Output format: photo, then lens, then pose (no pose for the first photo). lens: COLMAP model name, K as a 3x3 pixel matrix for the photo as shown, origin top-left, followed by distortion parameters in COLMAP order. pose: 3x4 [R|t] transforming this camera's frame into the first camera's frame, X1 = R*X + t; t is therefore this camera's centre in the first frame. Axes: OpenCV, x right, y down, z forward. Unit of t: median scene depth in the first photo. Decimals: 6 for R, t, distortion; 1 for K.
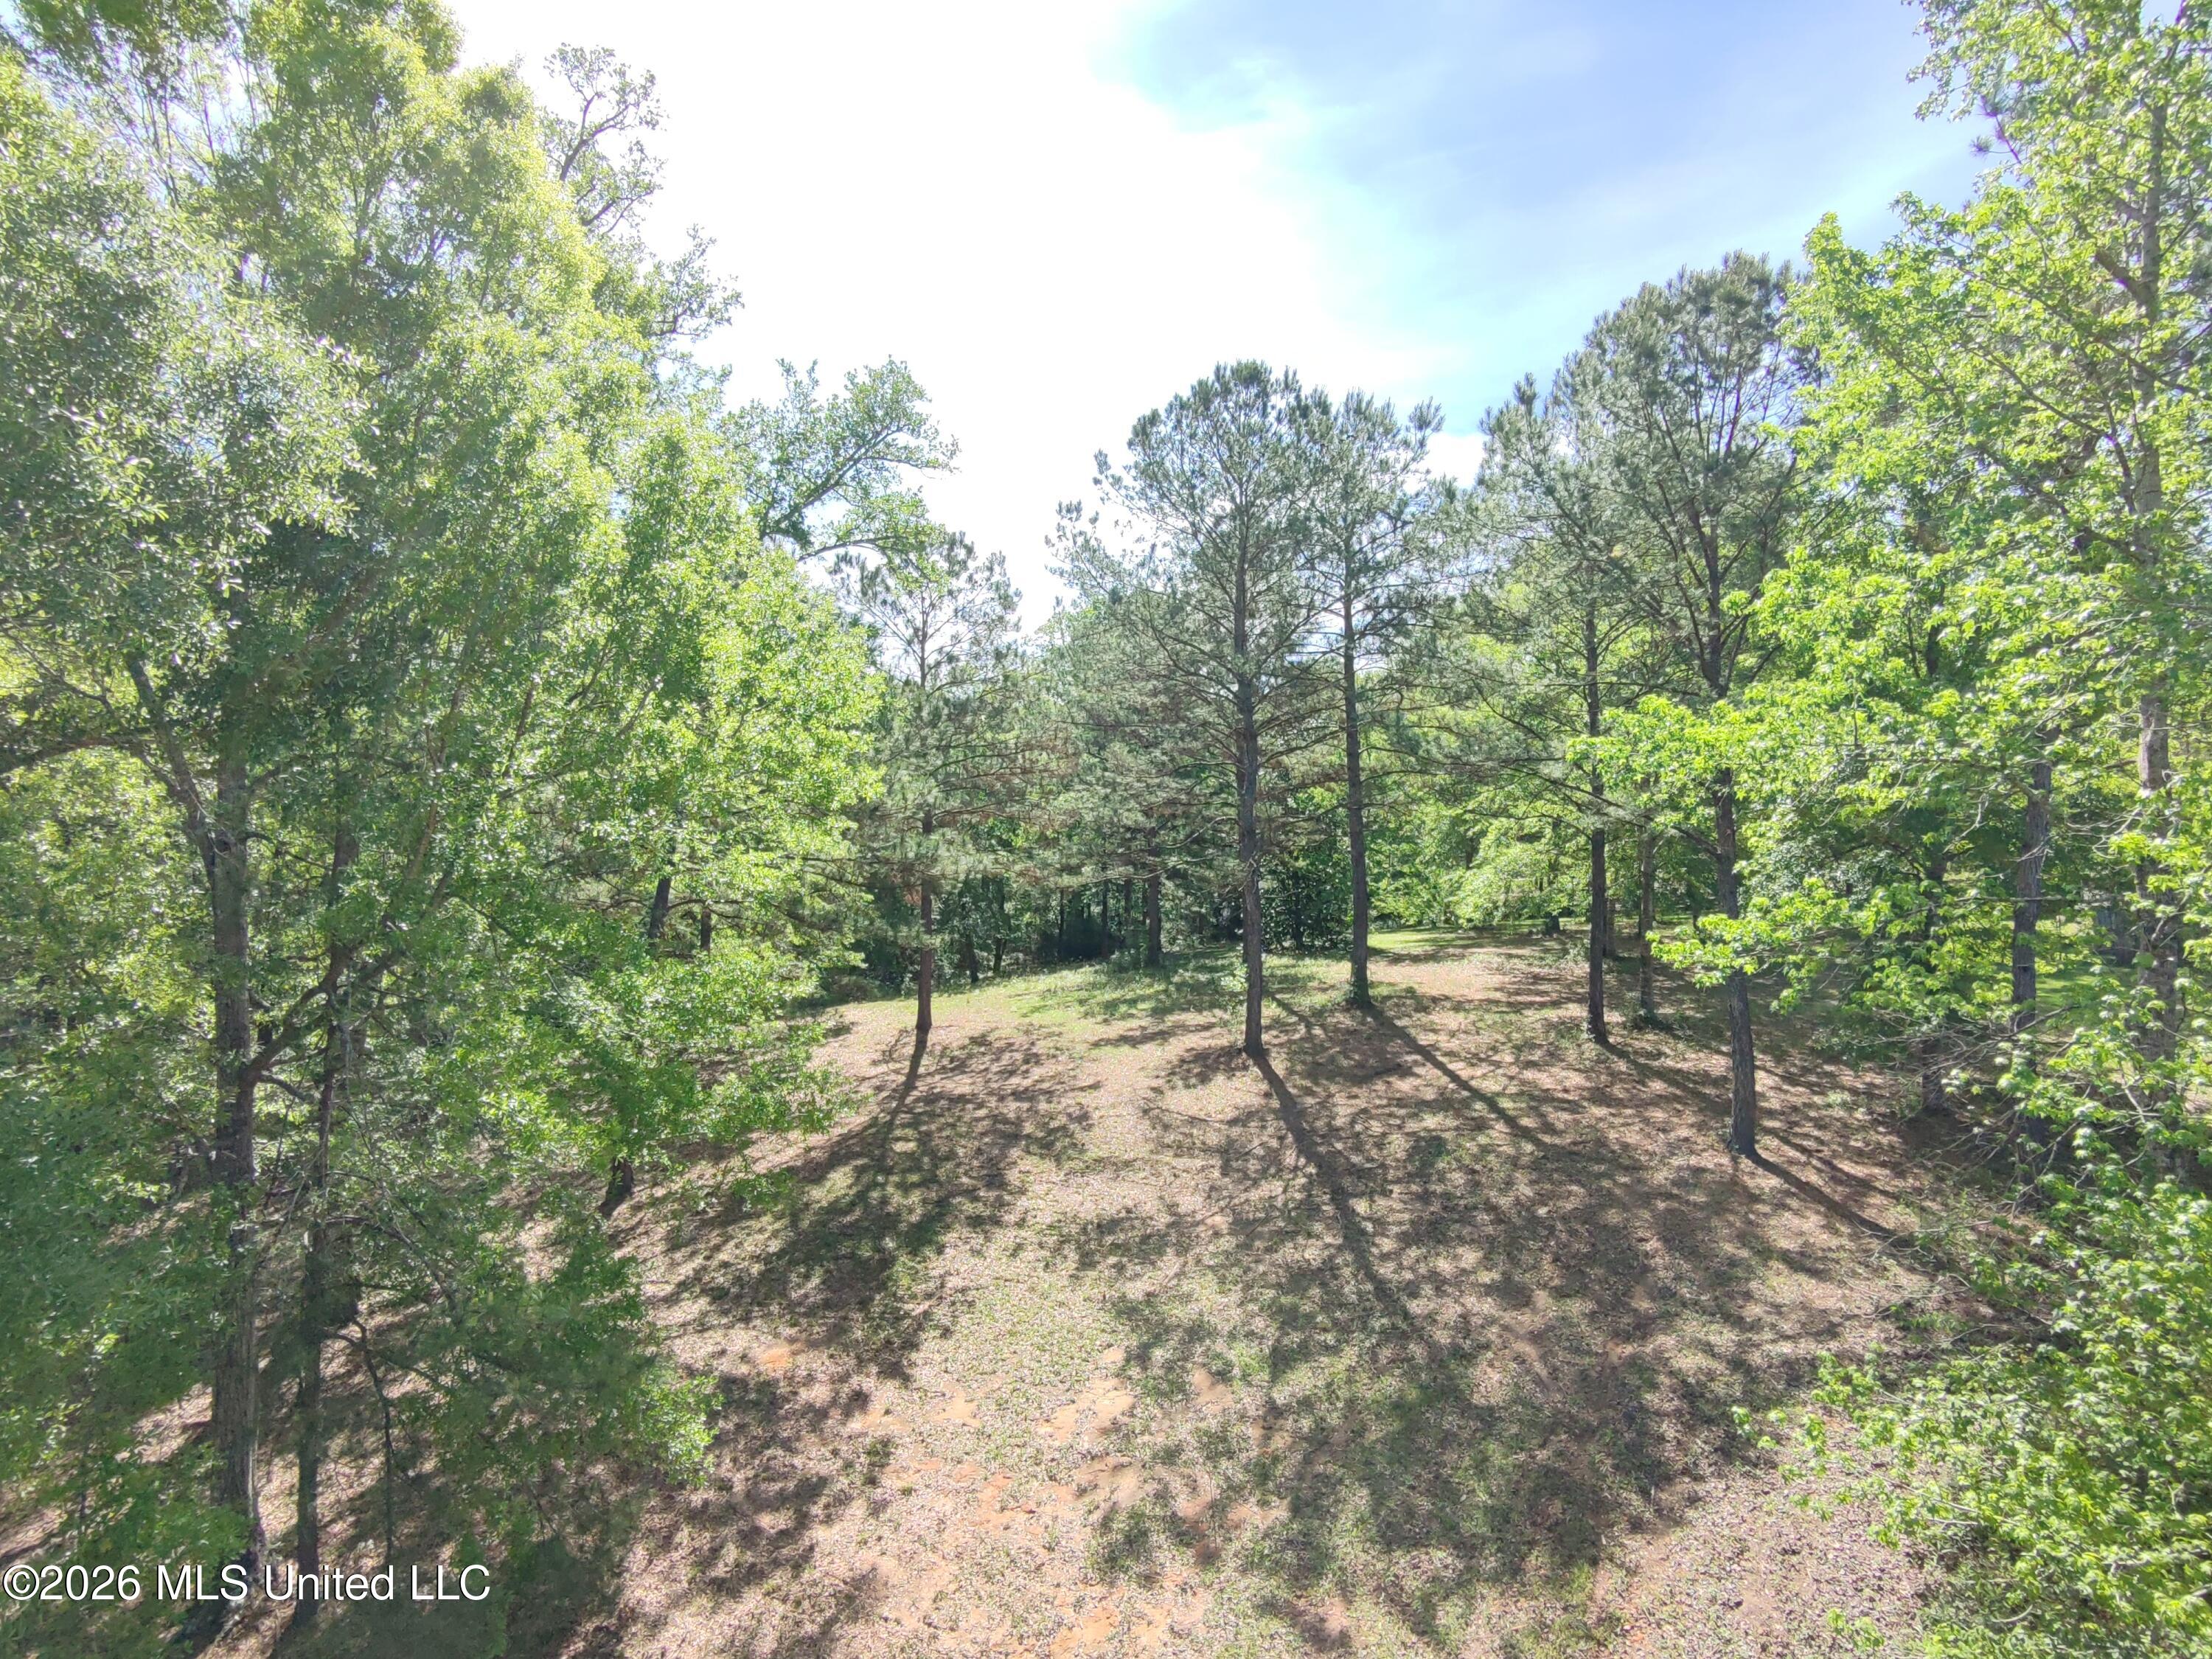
lens RADIAL K [[1151.8, 0, 1106.0], [0, 1151.8, 829.5], [0, 0, 1]] dist [0.003290, 0.000159]
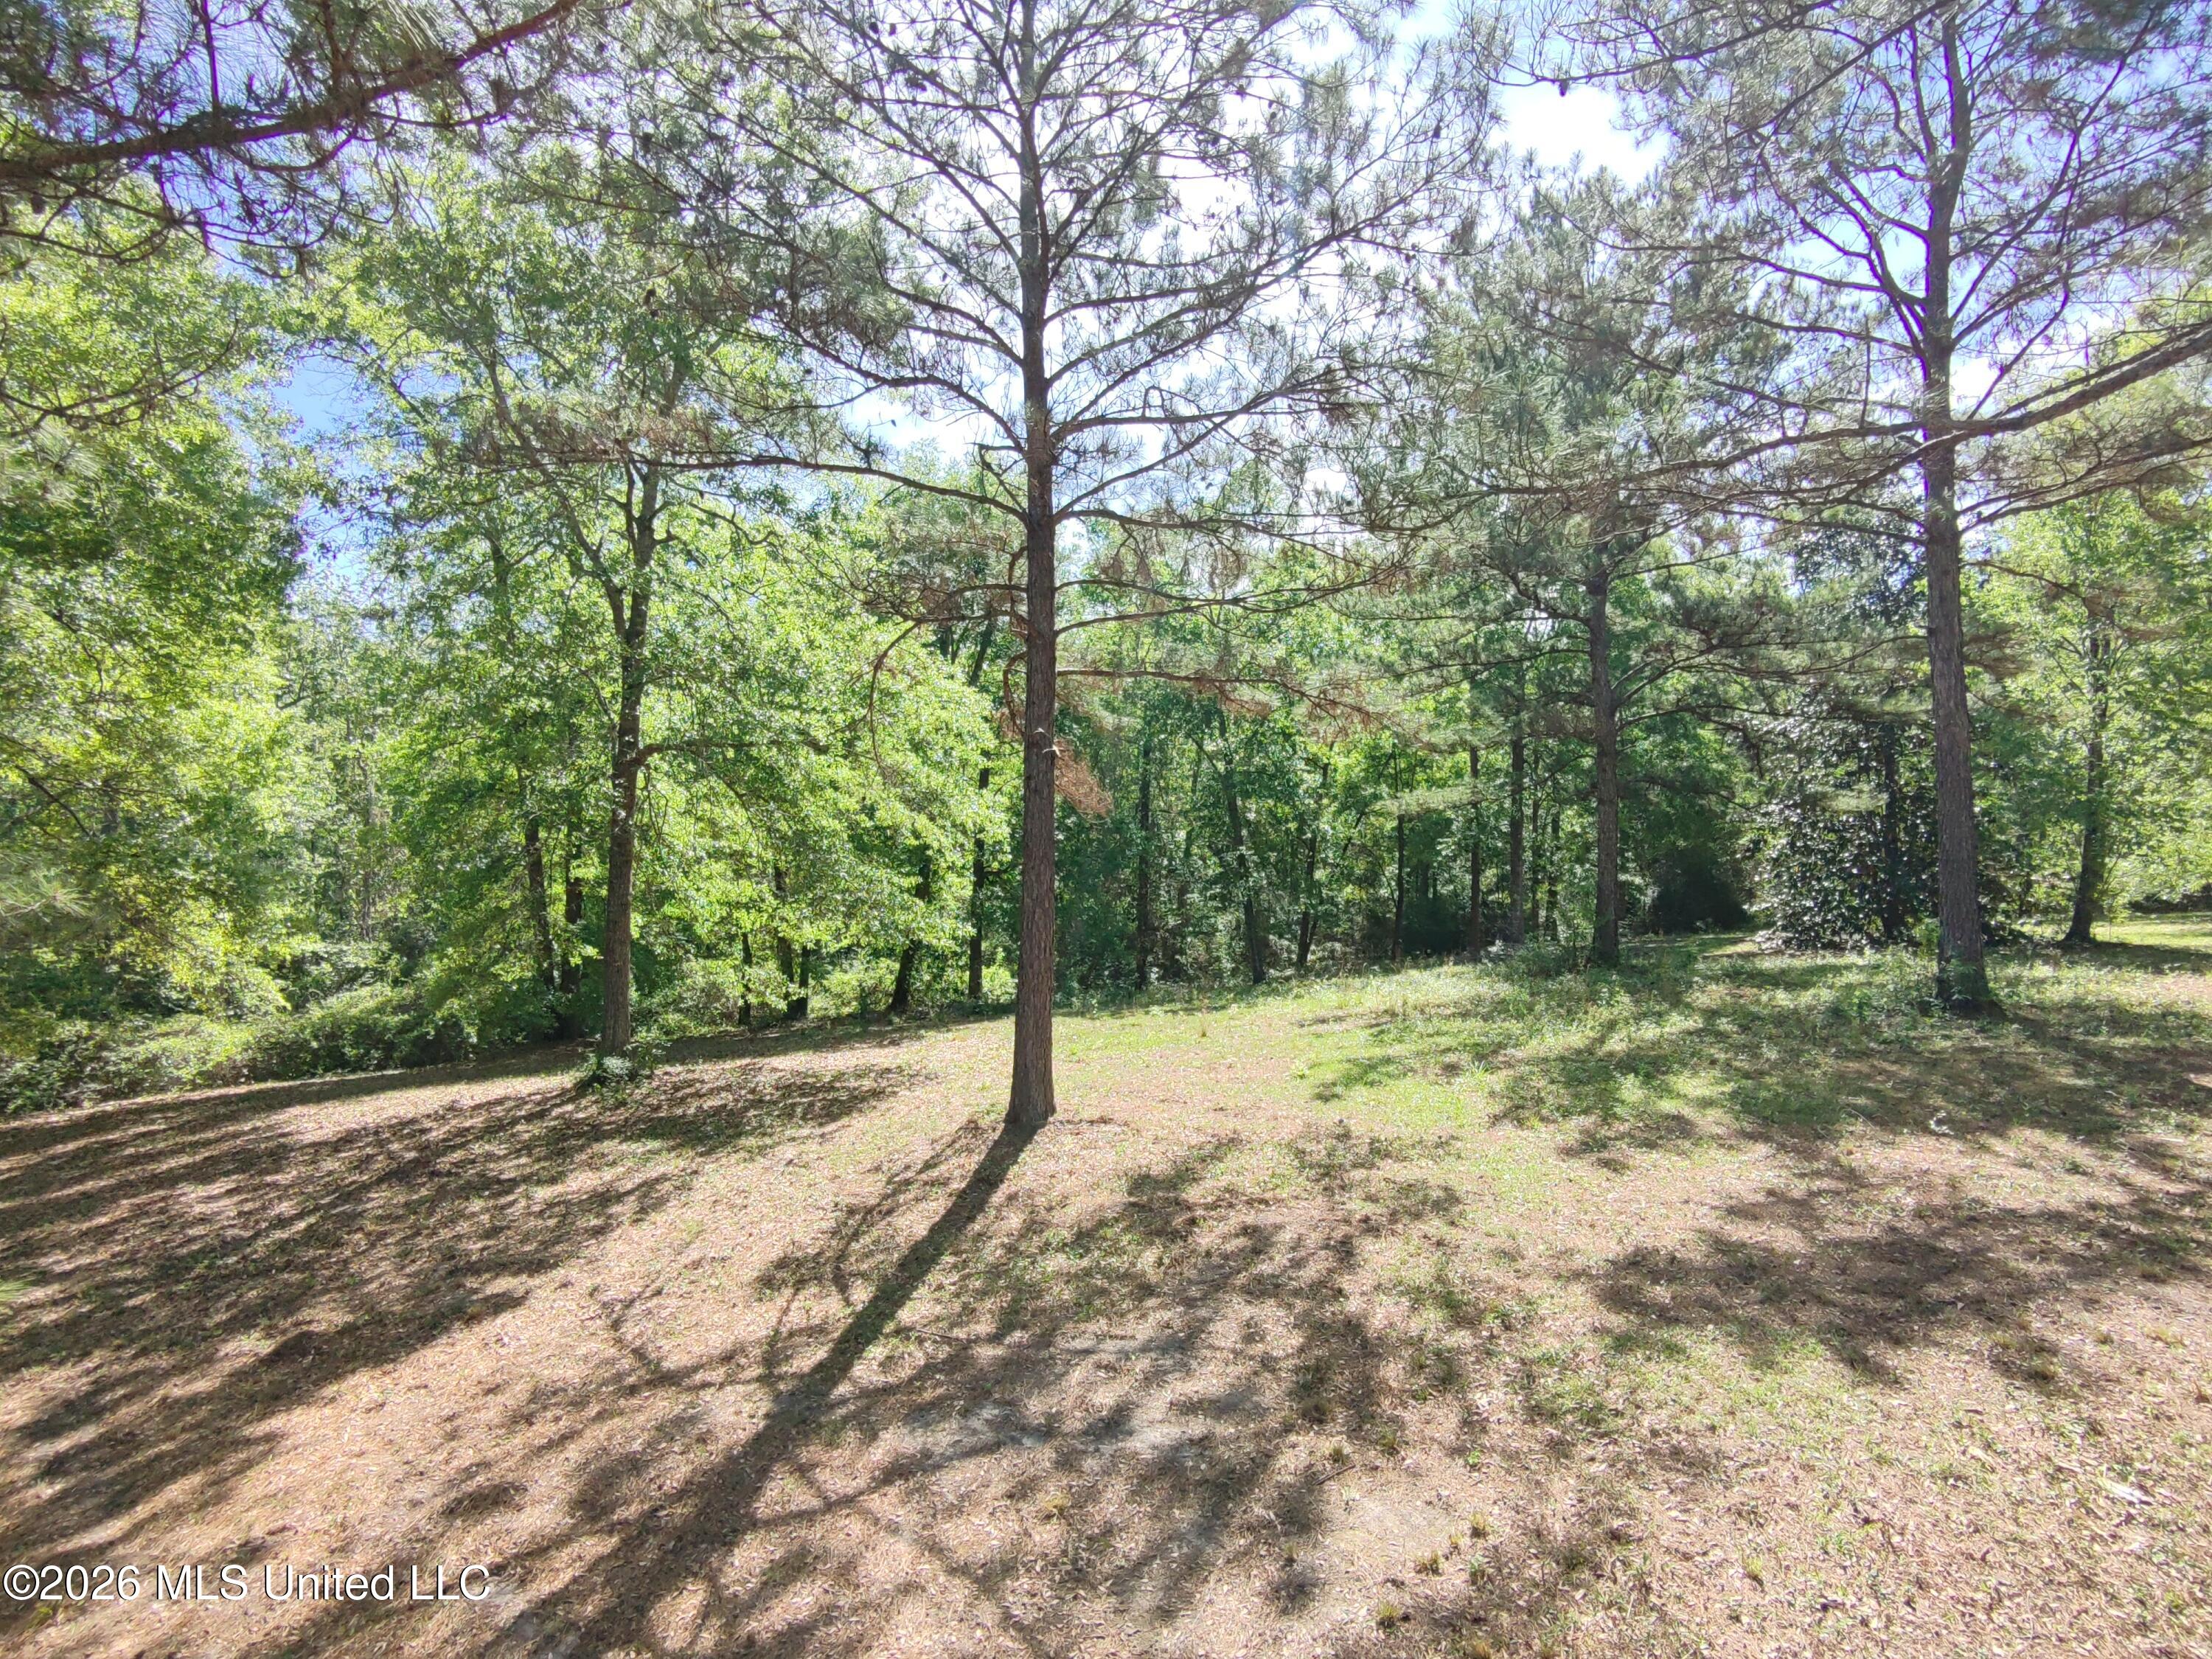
lens RADIAL K [[1151.8, 0, 1106.0], [0, 1151.8, 829.5], [0, 0, 1]] dist [0.003290, 0.000159]
pose [[0.961139, 0.000903, -0.276062, -0.051574], [0.000166, 0.999993, 0.003849, 0.107783], [0.276064, -0.003745, 0.961132, 0.874140]]
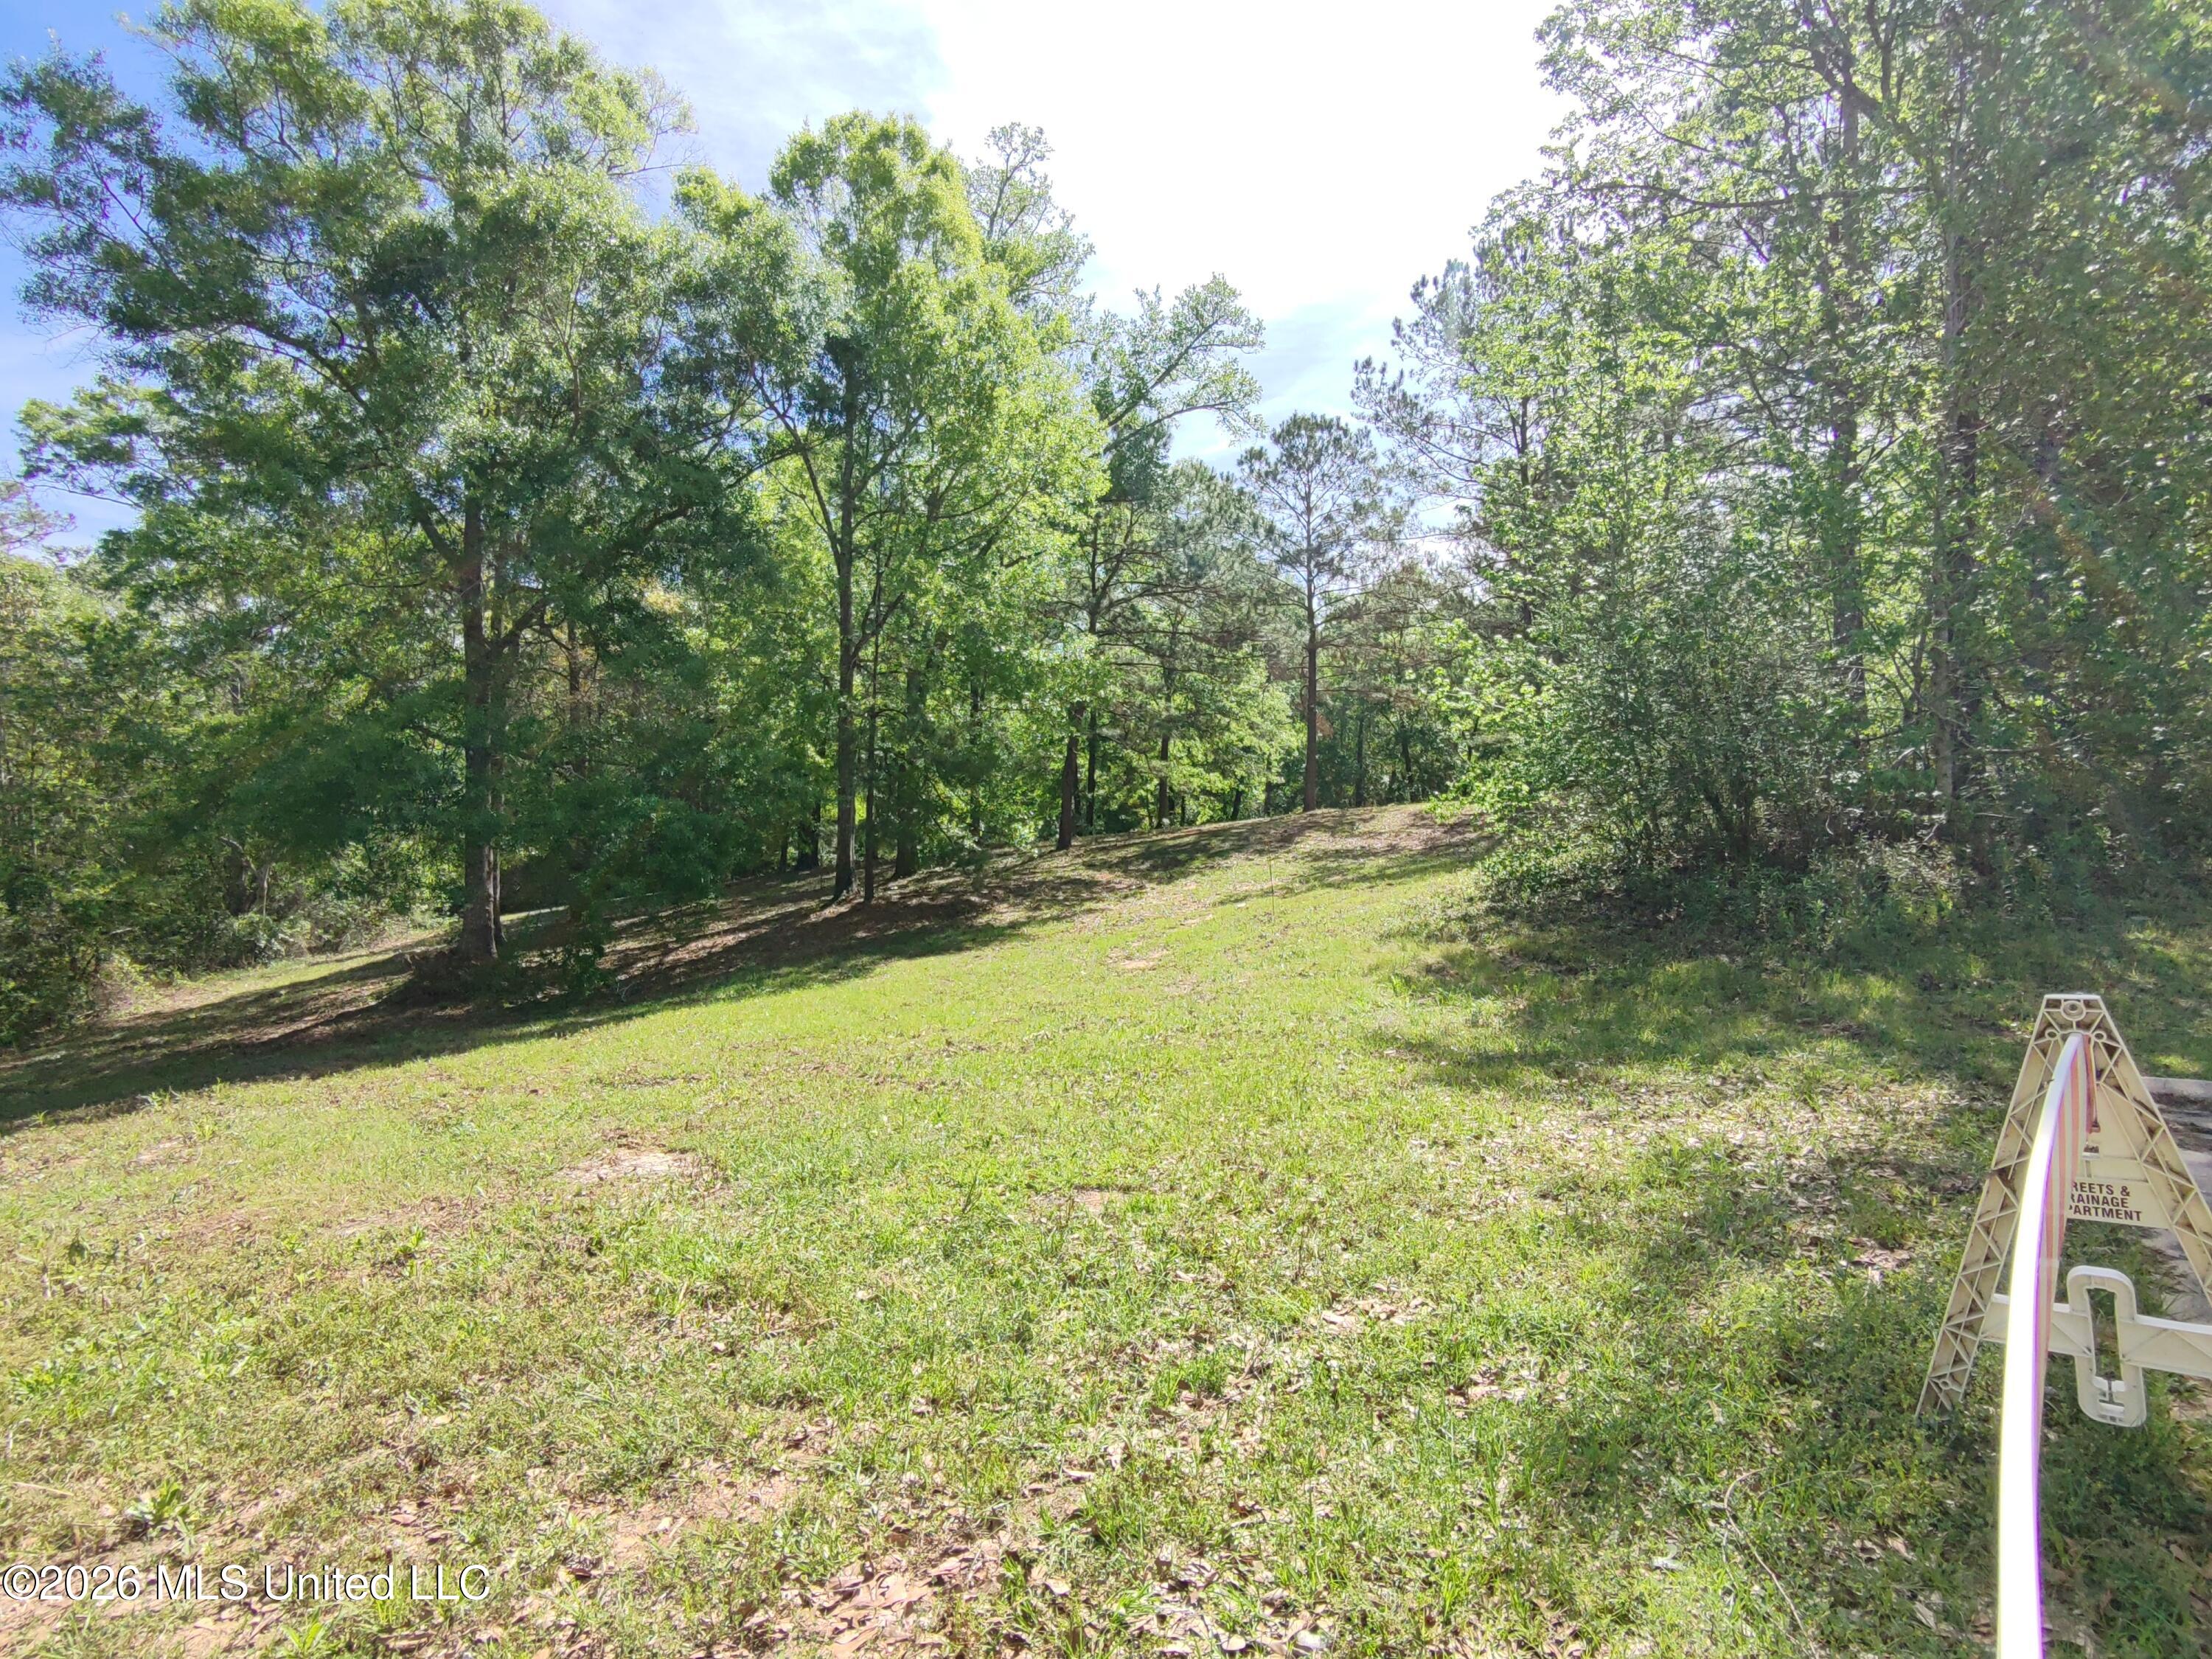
lens RADIAL K [[1151.8, 0, 1106.0], [0, 1151.8, 829.5], [0, 0, 1]] dist [0.003290, 0.000159]
pose [[0.884594, 0.007127, -0.466308, 0.312104], [-0.004067, 0.999963, 0.007567, 0.237418], [0.466345, -0.004798, 0.884590, -0.305460]]
